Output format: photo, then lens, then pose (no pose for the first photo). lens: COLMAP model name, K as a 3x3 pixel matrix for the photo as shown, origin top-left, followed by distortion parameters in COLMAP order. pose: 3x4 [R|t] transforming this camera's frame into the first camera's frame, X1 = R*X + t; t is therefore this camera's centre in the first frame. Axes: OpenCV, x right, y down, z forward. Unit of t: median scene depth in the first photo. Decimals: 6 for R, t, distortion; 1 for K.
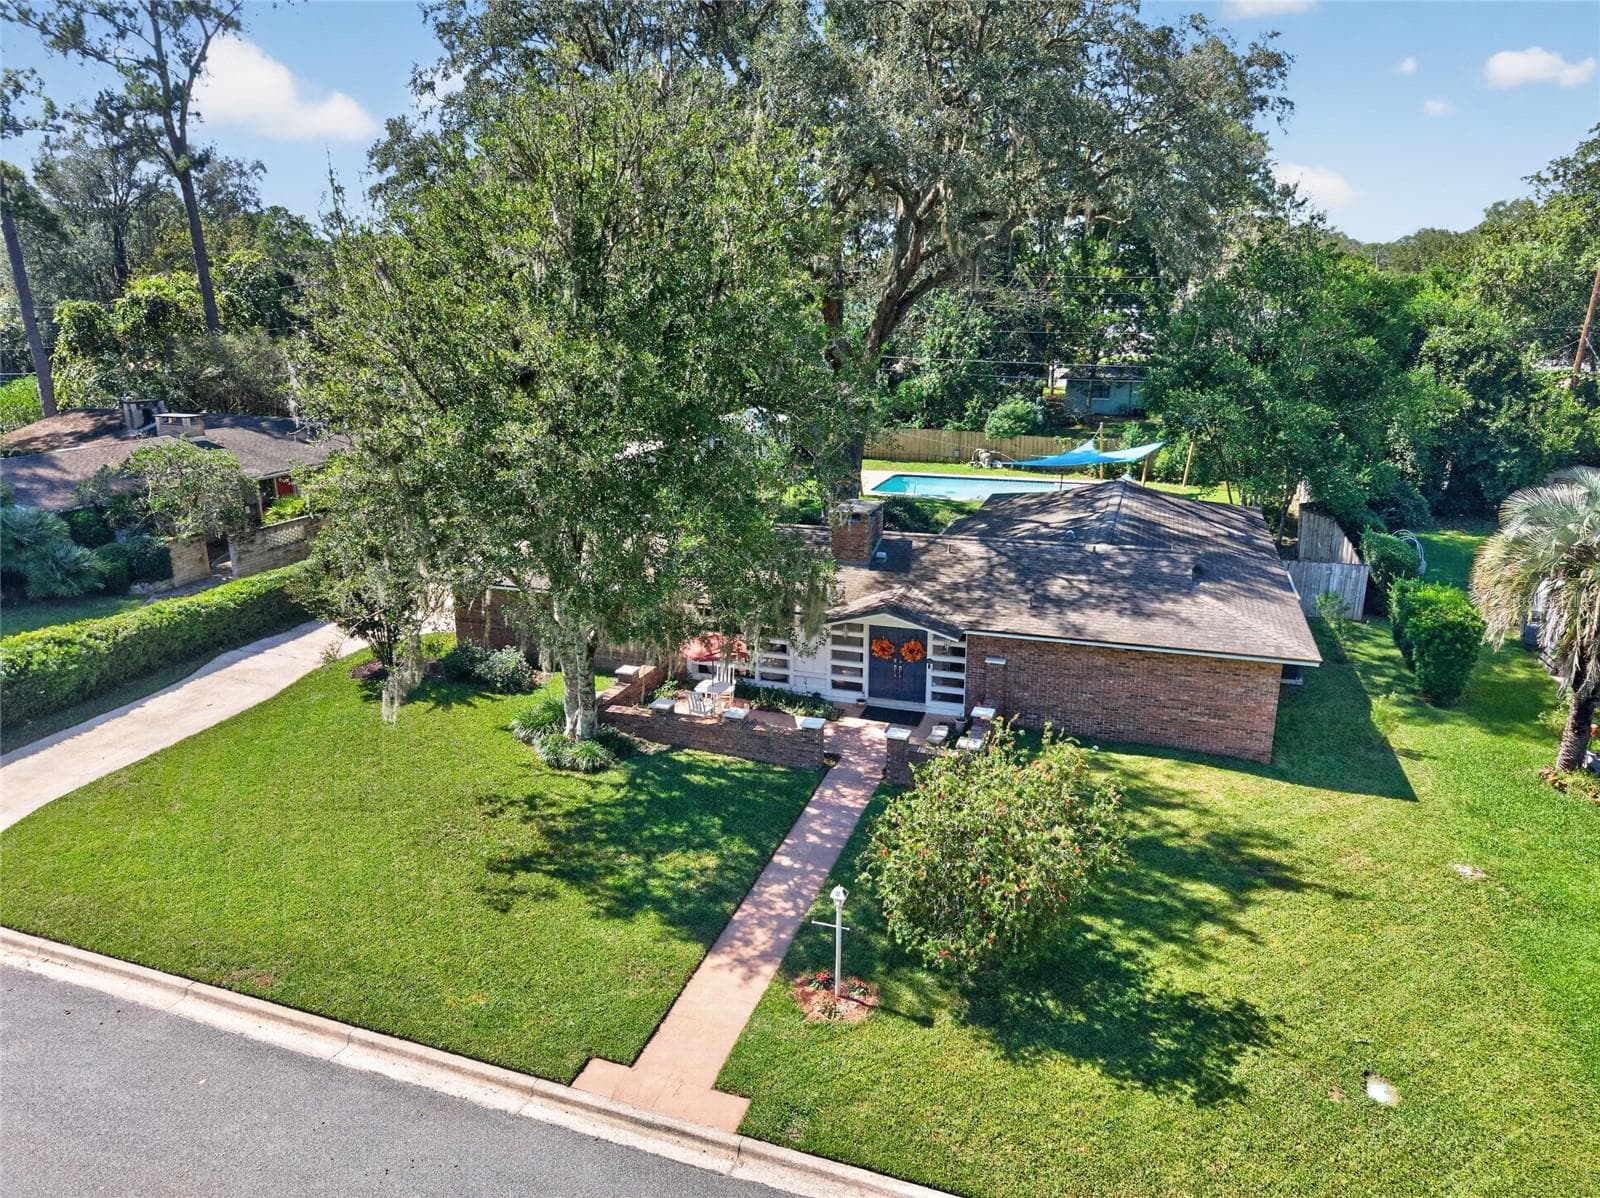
lens RADIAL K [[1063.5, 0, 796.2], [0, 1063.5, 619.1], [0, 0, 1]] dist [0.010531, -0.008692]
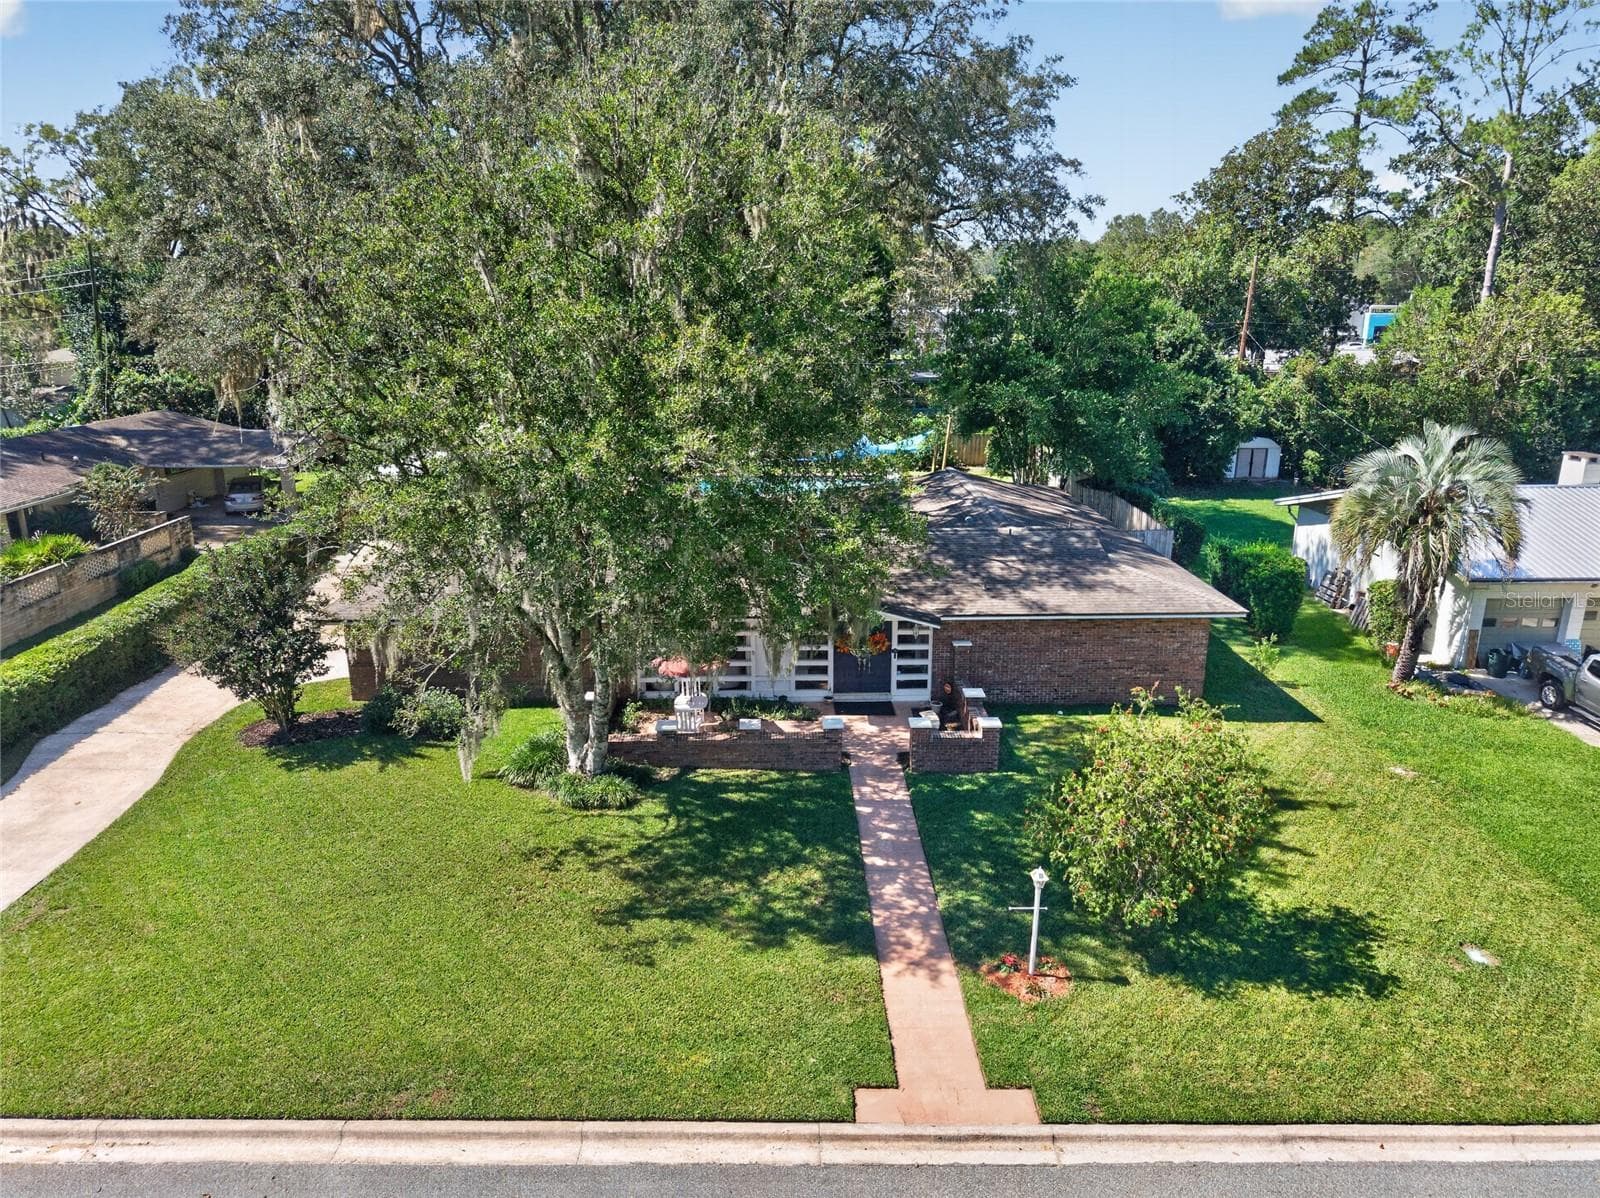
lens RADIAL K [[1063.5, 0, 796.2], [0, 1063.5, 619.1], [0, 0, 1]] dist [0.010531, -0.008692]
pose [[0.939962, -0.098881, 0.326639, -0.324138], [0.099269, 0.994939, 0.015528, -0.018176], [-0.326522, 0.017830, 0.945022, 0.066055]]
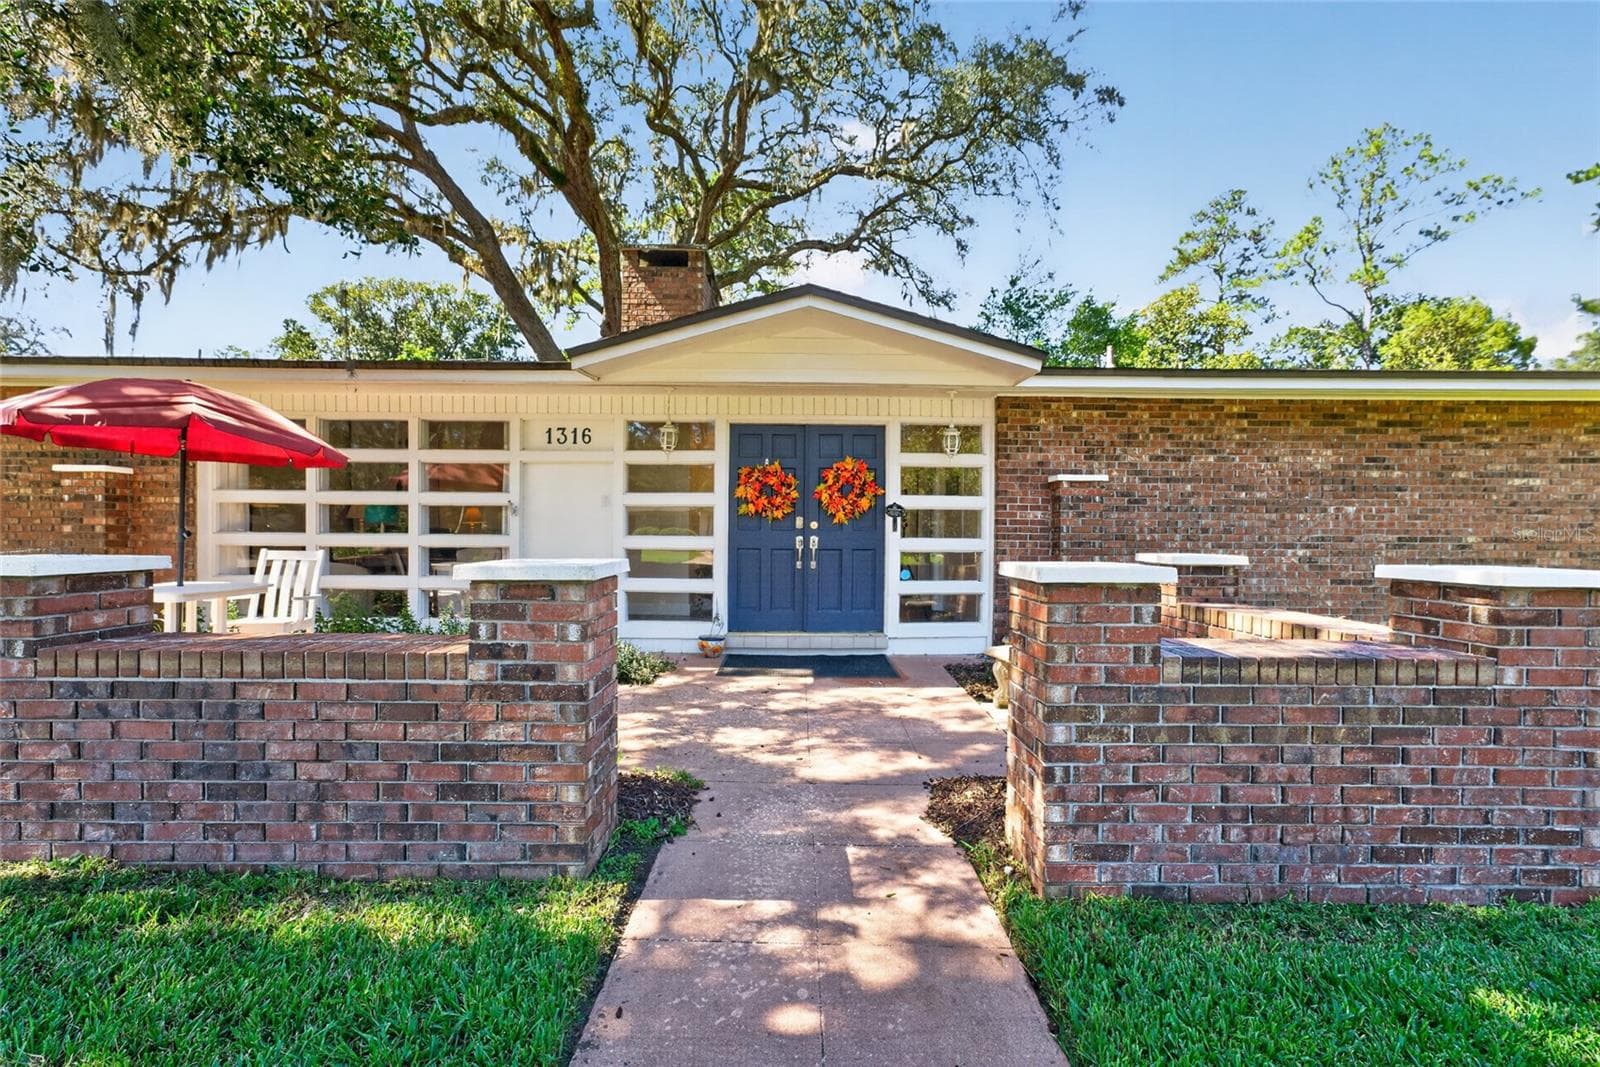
lens RADIAL K [[651.0, 0, 805.5], [0, 651.0, 540.9], [0, 0, 1]] dist [-0.009795, 0.000526]
pose [[0.944544, 0.005028, 0.328345, 0.020133], [0.088005, 0.959432, -0.267854, 0.120380], [-0.316371, 0.281896, 0.905783, 0.875669]]
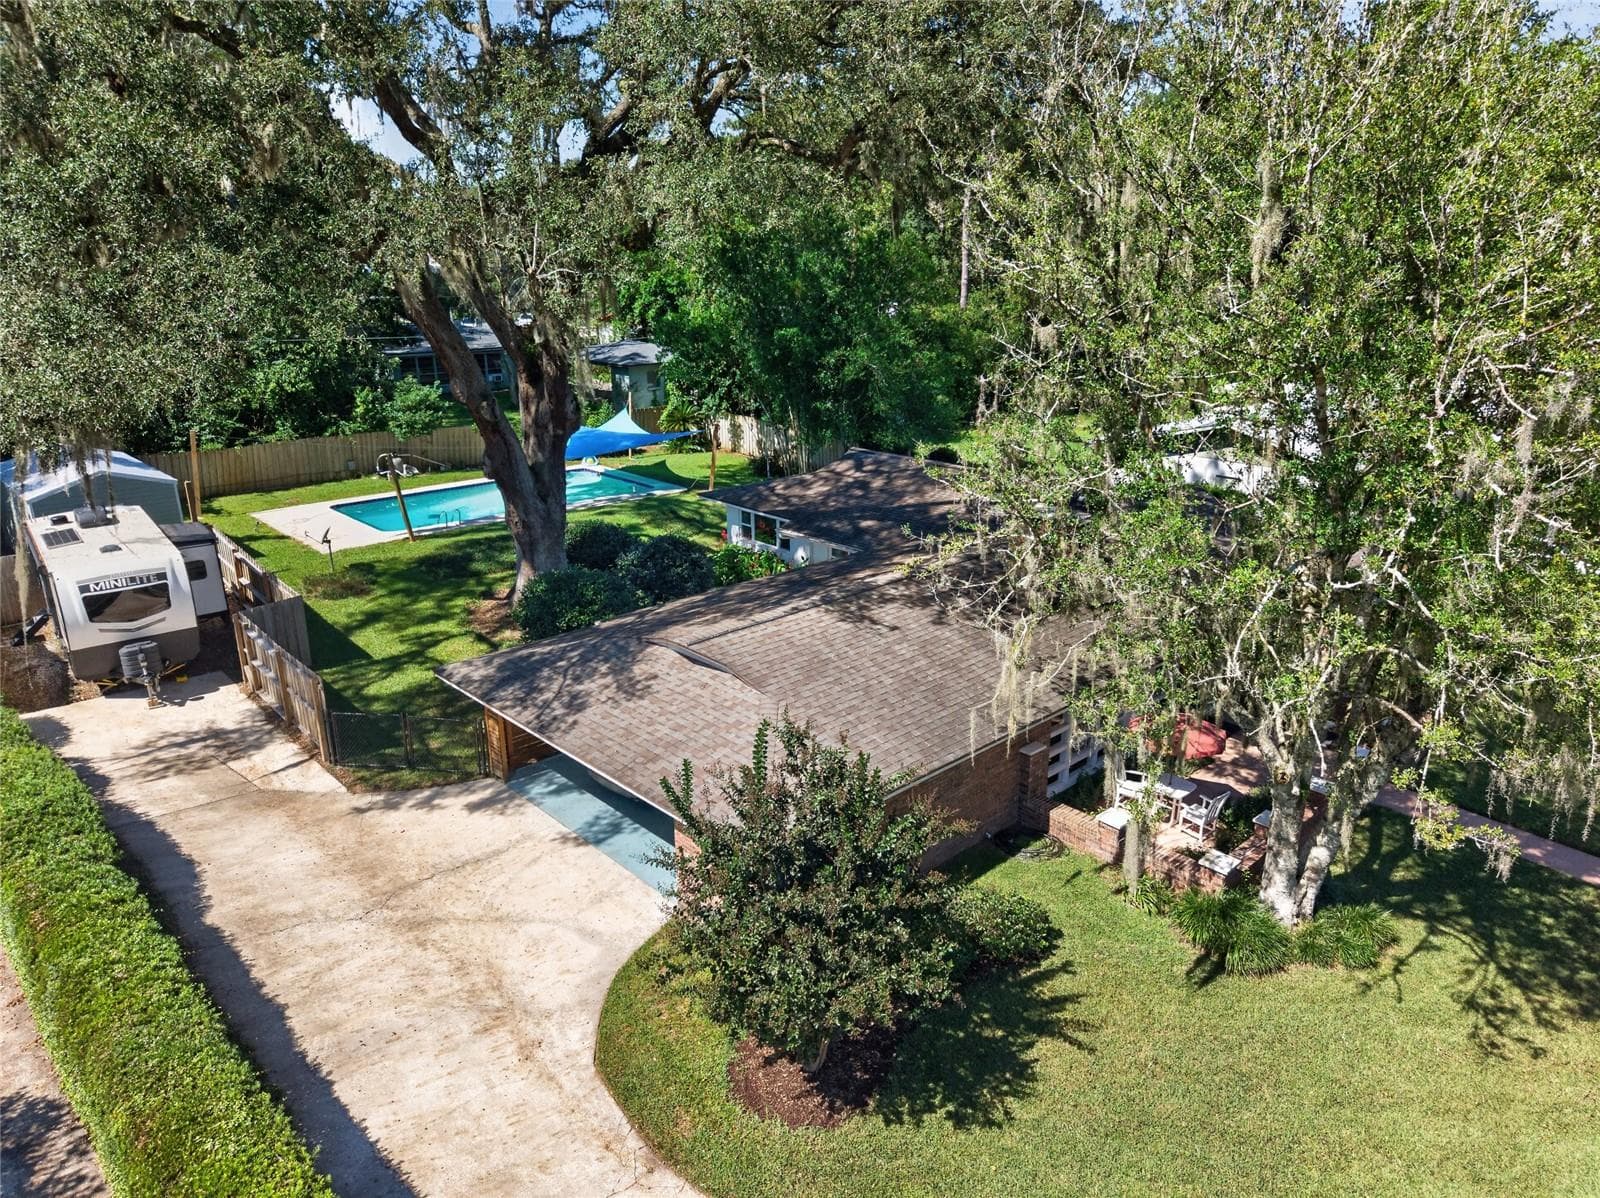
lens RADIAL K [[1077.7, 0, 802.7], [0, 1077.7, 592.1], [0, 0, 1]] dist [0.041217, -0.039616]
pose [[0.477080, -0.266865, 0.837363, -0.874168], [0.256876, 0.953519, 0.157531, -0.272456], [-0.840481, 0.139943, 0.523456, 0.880664]]
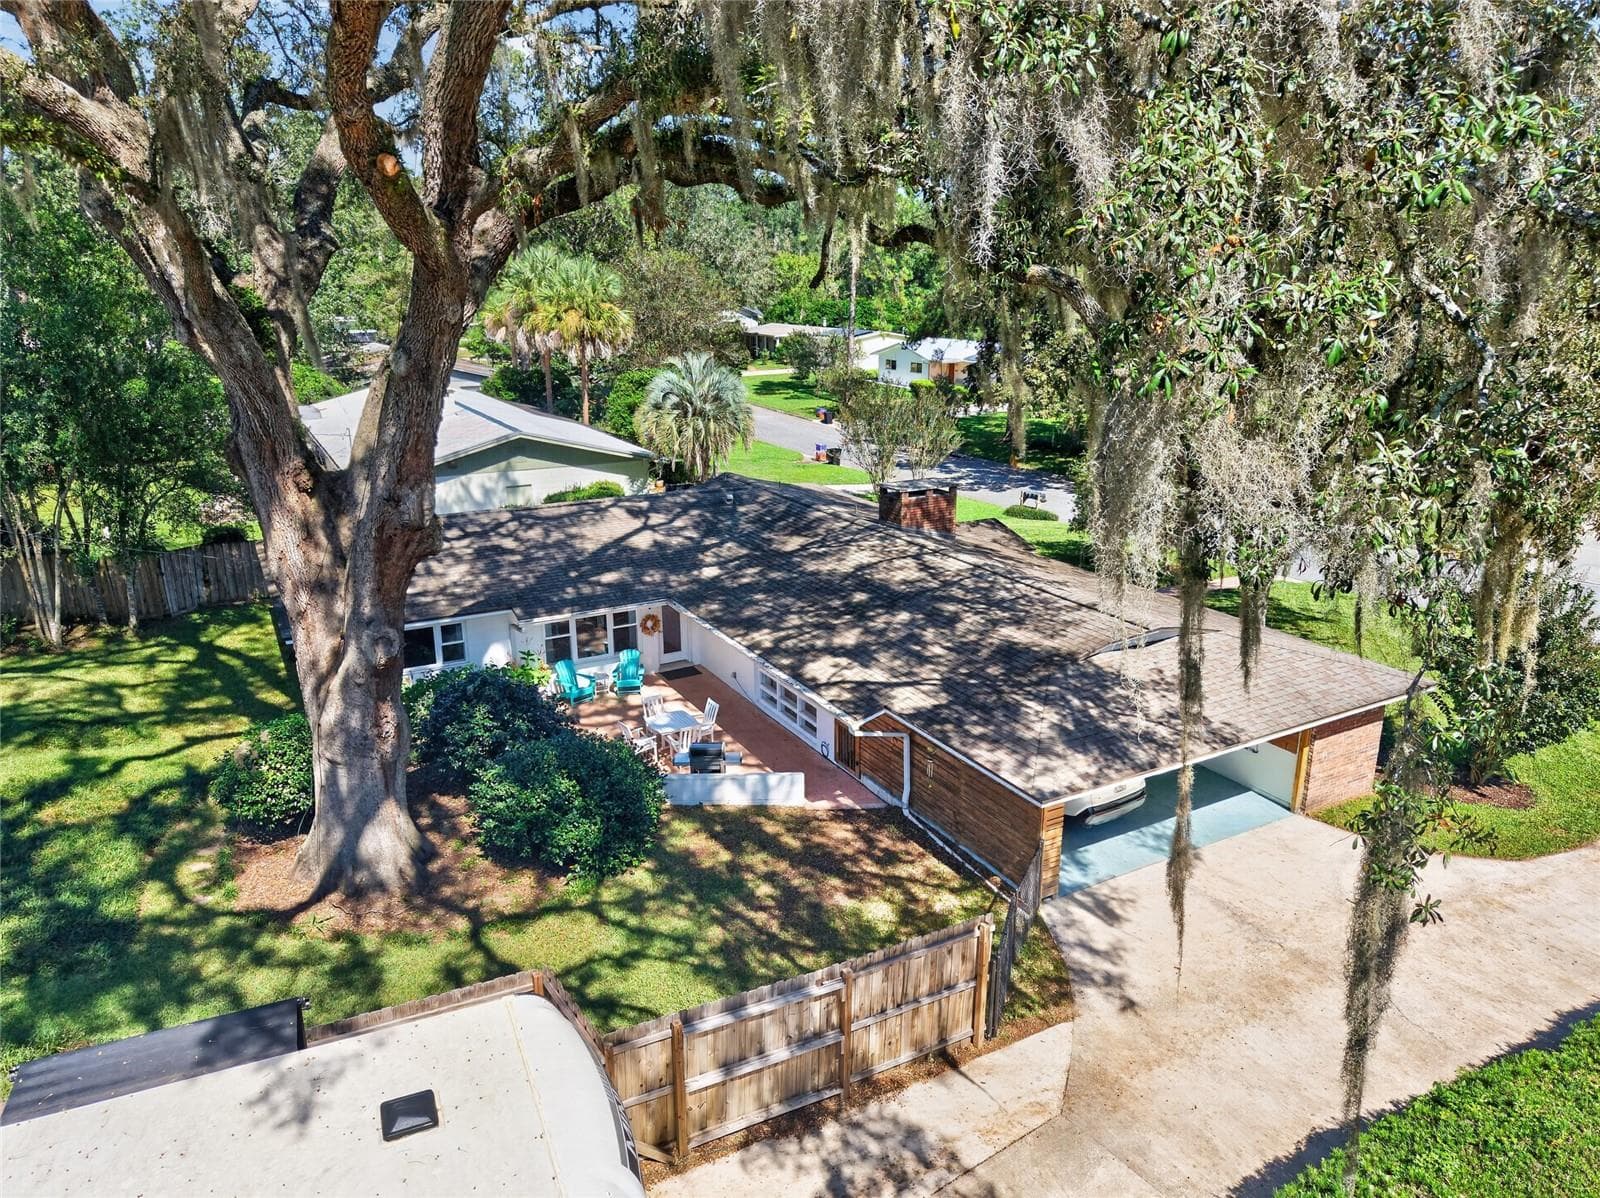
lens RADIAL K [[1063.5, 0, 796.2], [0, 1063.5, 619.1], [0, 0, 1]] dist [0.010531, -0.008692]
pose [[-0.733433, -0.201283, 0.649277, -0.588080], [0.203868, 0.846052, 0.492578, -0.584846], [-0.648470, 0.493640, -0.579488, 1.994195]]
